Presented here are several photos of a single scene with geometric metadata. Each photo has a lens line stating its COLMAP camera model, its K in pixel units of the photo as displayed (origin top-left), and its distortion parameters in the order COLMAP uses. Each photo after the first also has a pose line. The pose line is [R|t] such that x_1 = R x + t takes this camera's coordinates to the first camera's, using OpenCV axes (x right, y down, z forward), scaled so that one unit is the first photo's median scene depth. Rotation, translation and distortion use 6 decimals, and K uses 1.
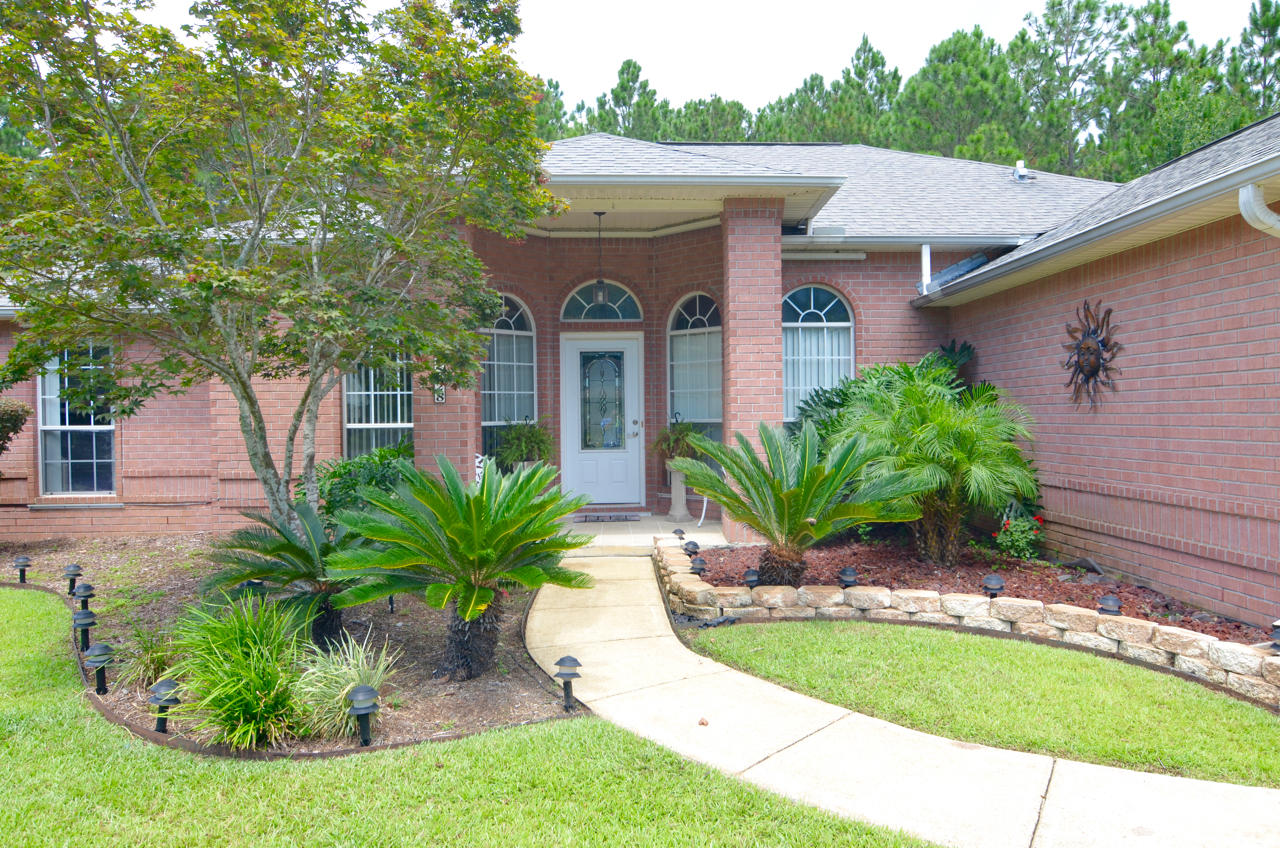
lens RADIAL K [[866.3, 0, 647.1], [0, 866.3, 426.6], [0, 0, 1]] dist [0.003420, -0.034798]
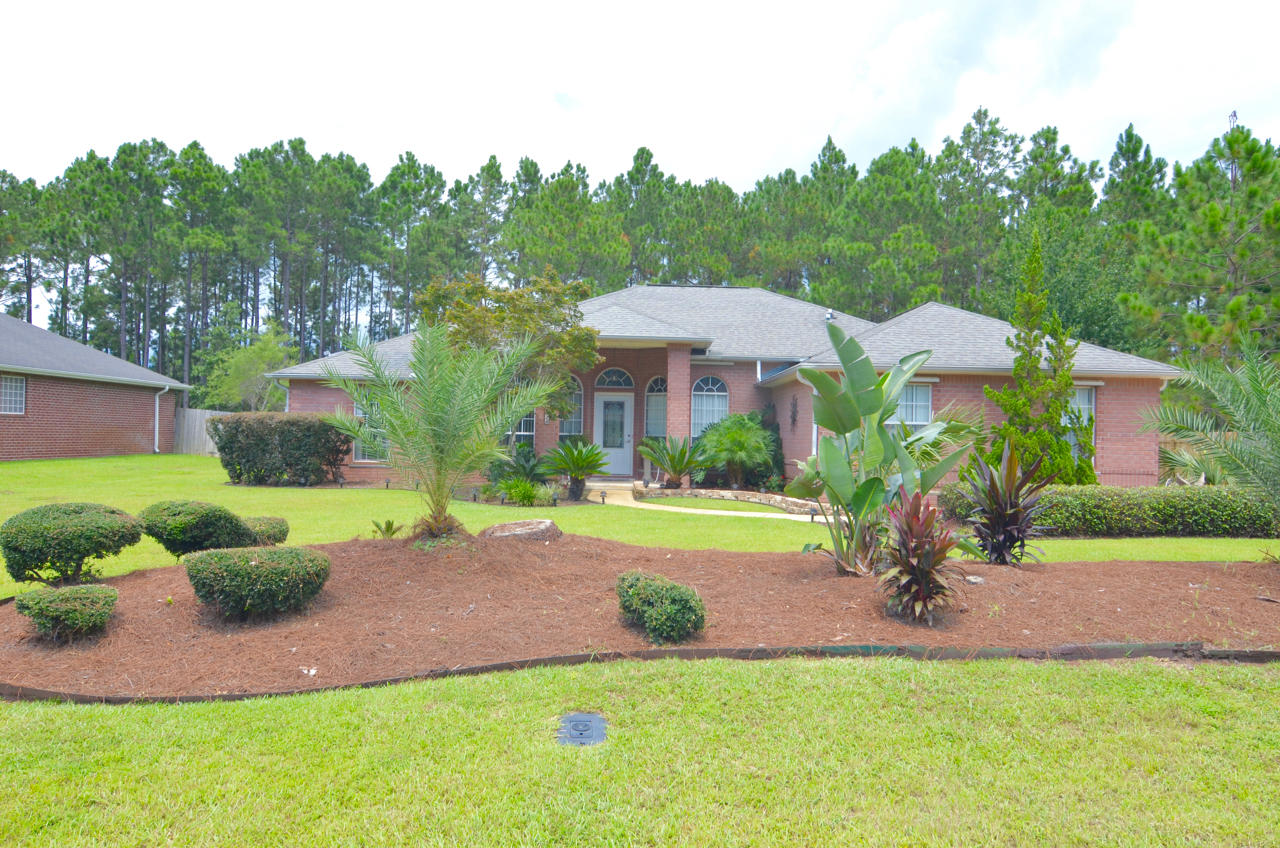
lens RADIAL K [[866.3, 0, 647.1], [0, 866.3, 426.6], [0, 0, 1]] dist [0.003420, -0.034798]
pose [[0.999471, 0.030804, -0.010433, 0.052505], [-0.031059, 0.999200, -0.025183, 0.025425], [0.009649, 0.025494, 0.999628, -1.114933]]
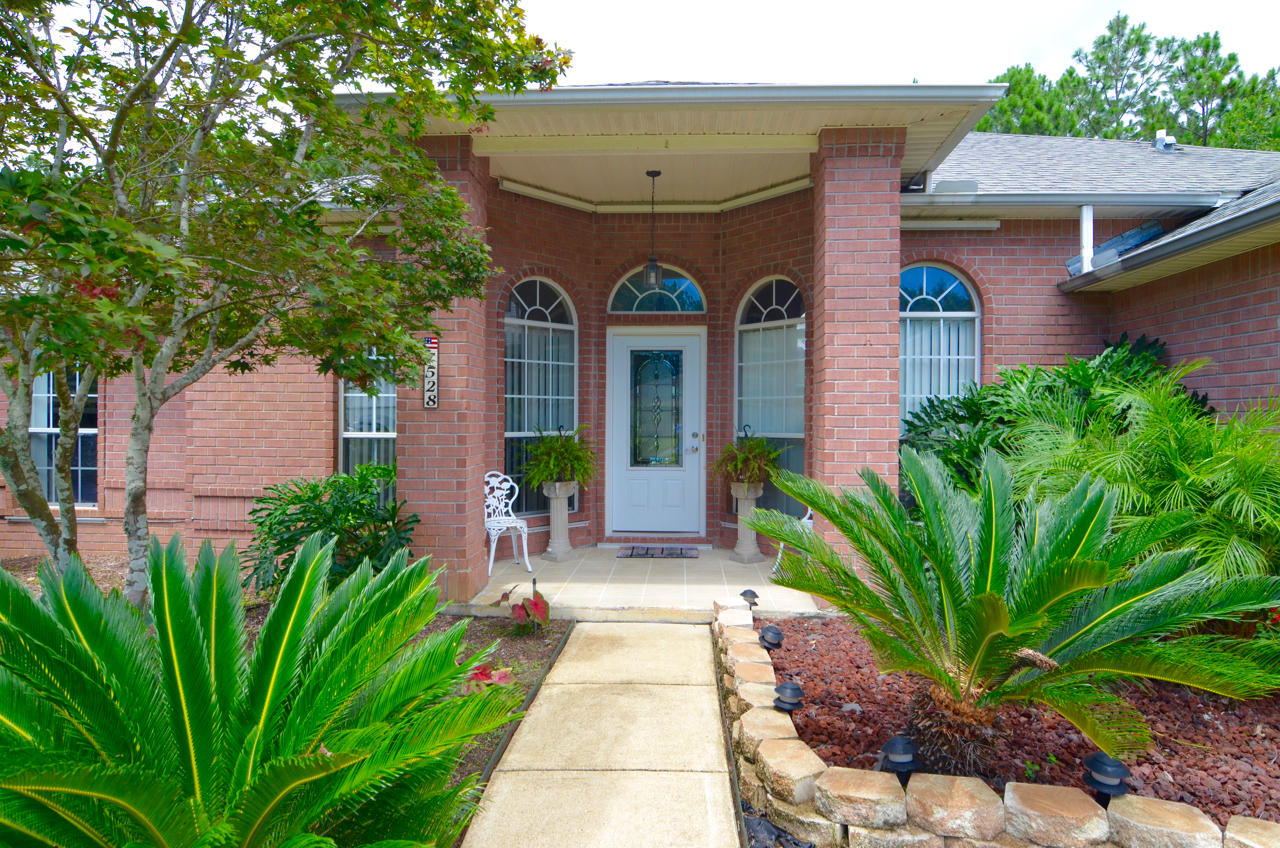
lens RADIAL K [[710.3, 0, 643.7], [0, 710.3, 426.1], [0, 0, 1]] dist [0.000955, -0.018058]
pose [[0.995148, 0.016918, -0.096923, 0.003310], [-0.017472, 0.999835, -0.004872, -0.009608], [0.096824, 0.006542, 0.995280, 0.317977]]
